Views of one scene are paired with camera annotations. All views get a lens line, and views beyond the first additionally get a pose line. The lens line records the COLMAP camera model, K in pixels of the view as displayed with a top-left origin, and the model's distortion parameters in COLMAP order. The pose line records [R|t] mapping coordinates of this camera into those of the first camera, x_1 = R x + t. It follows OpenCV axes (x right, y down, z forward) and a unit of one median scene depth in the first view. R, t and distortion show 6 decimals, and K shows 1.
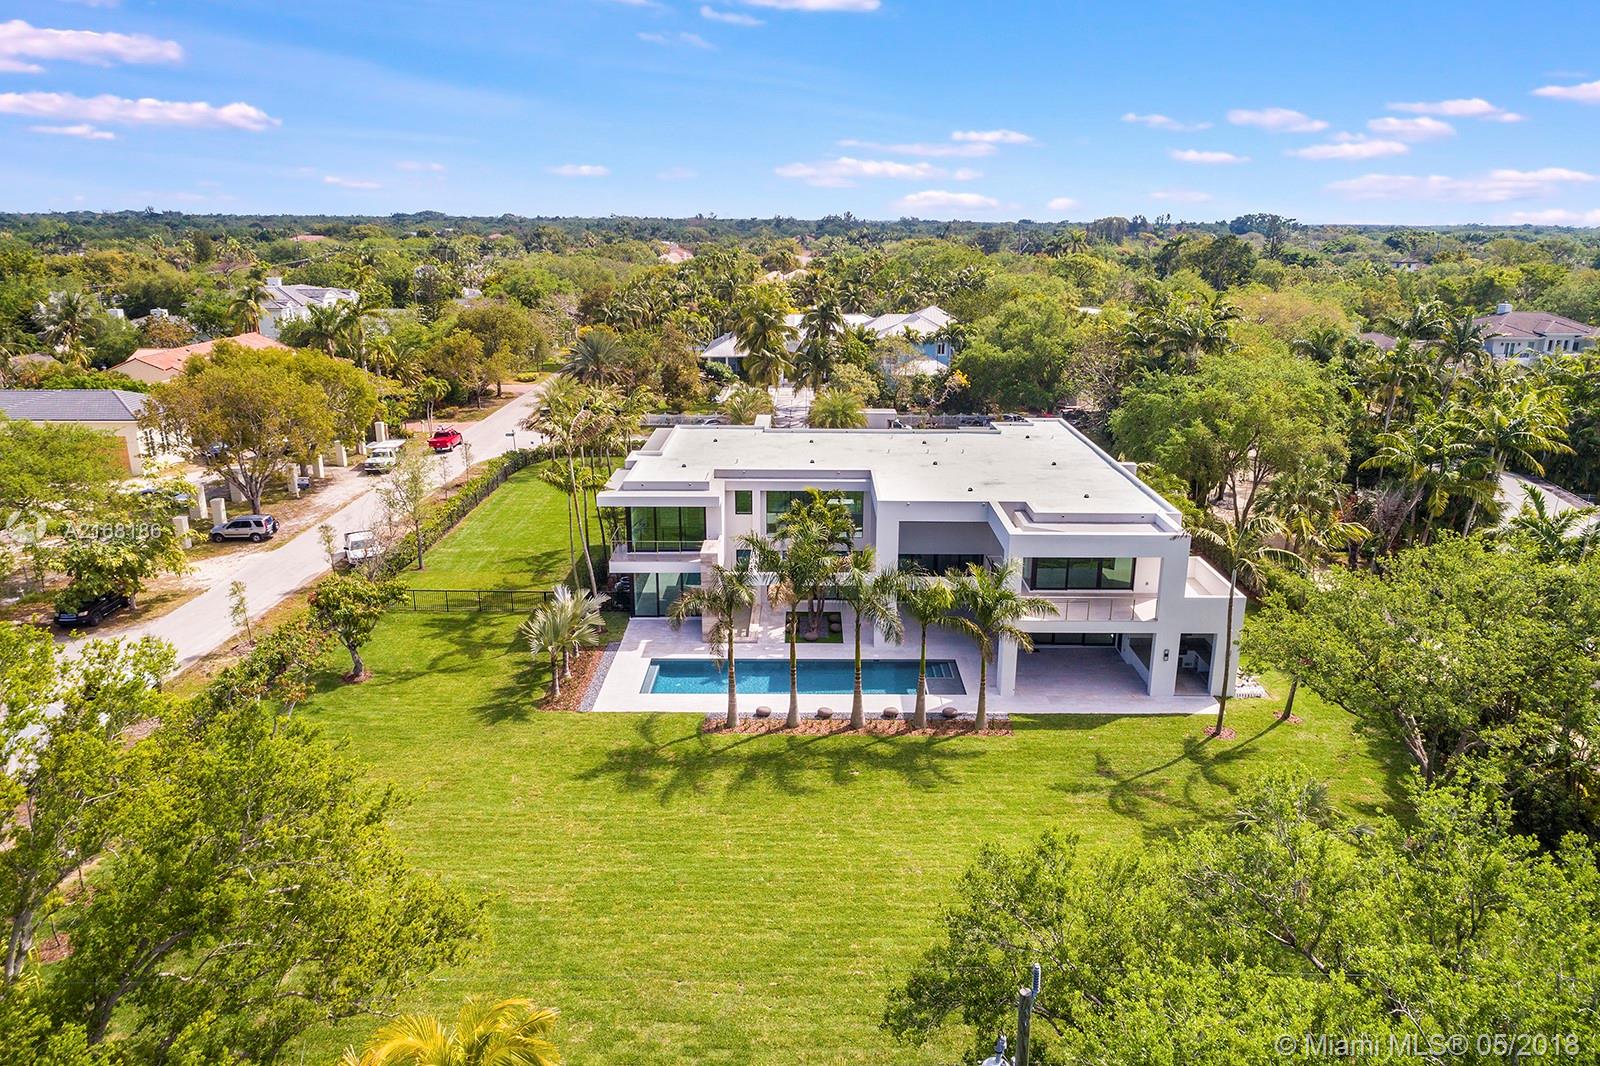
lens RADIAL K [[1016.8, 0, 800.0], [0, 1016.8, 533.0], [0, 0, 1]] dist [0.123331, 0.000520]
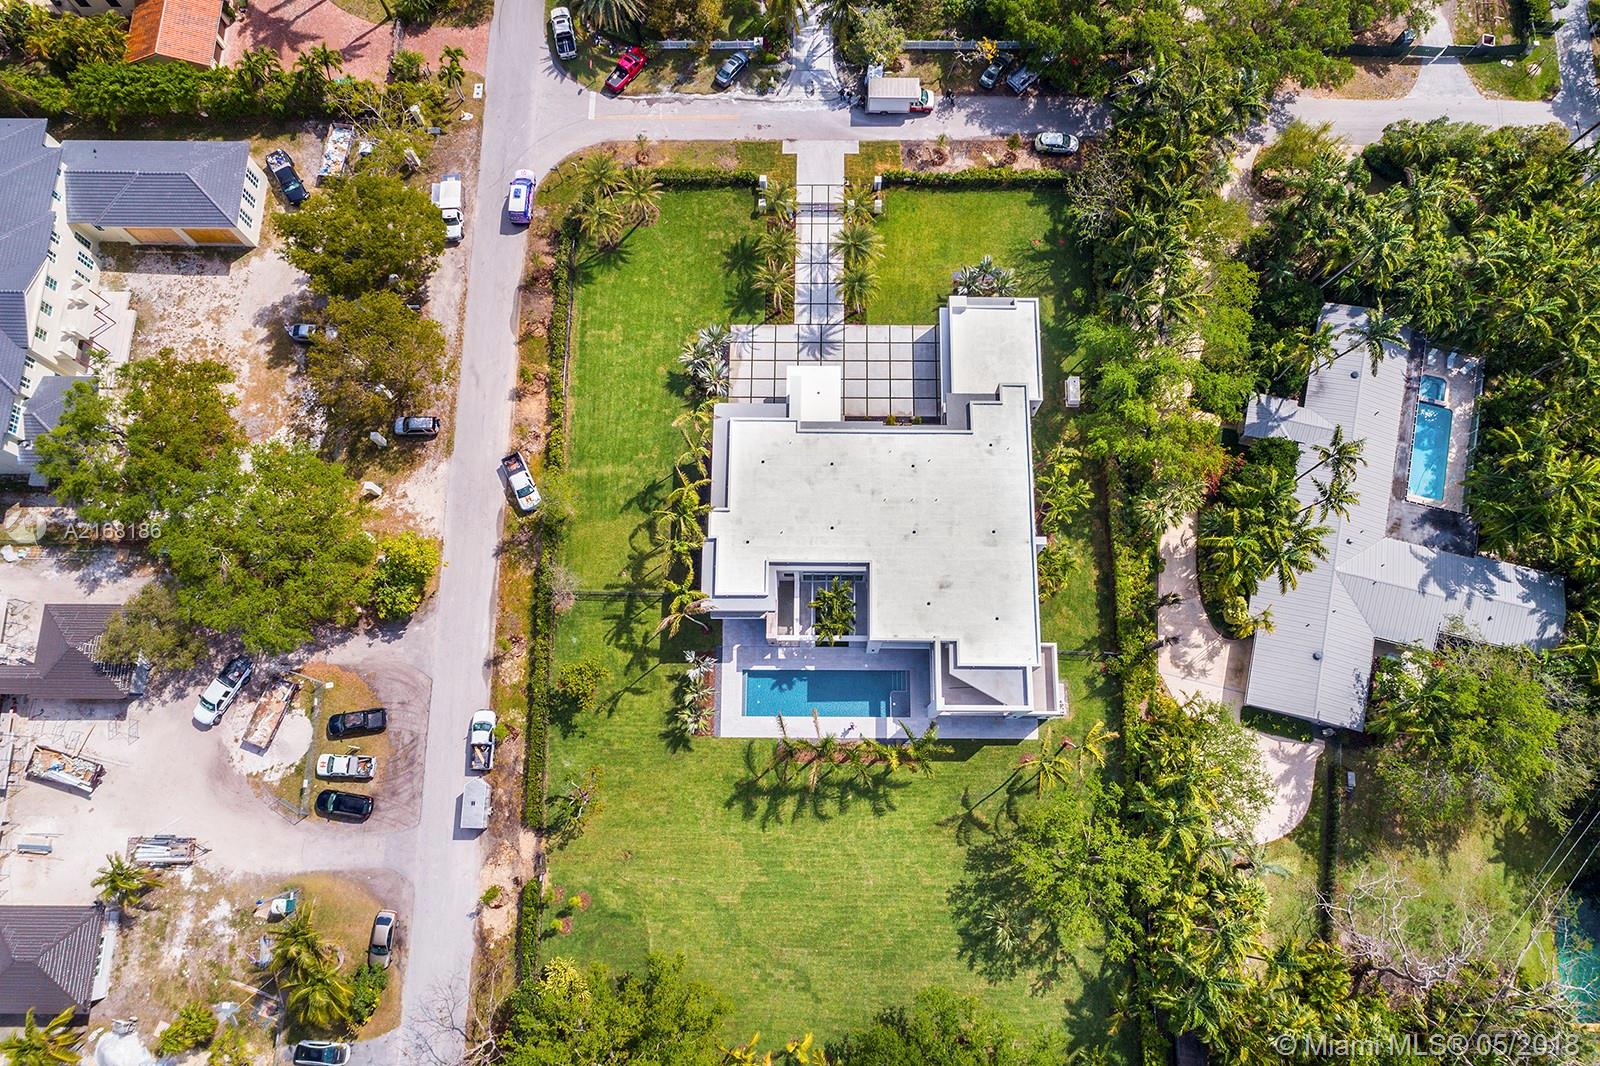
lens RADIAL K [[1059.4, 0, 825.0], [0, 1059.4, 525.6], [0, 0, 1]] dist [0.089001, 0.001477]
pose [[0.999833, 0.006536, -0.017038, 0.033275], [0.011252, 0.514237, 0.857574, -1.832343], [0.014367, -0.857623, 0.514078, 0.303848]]
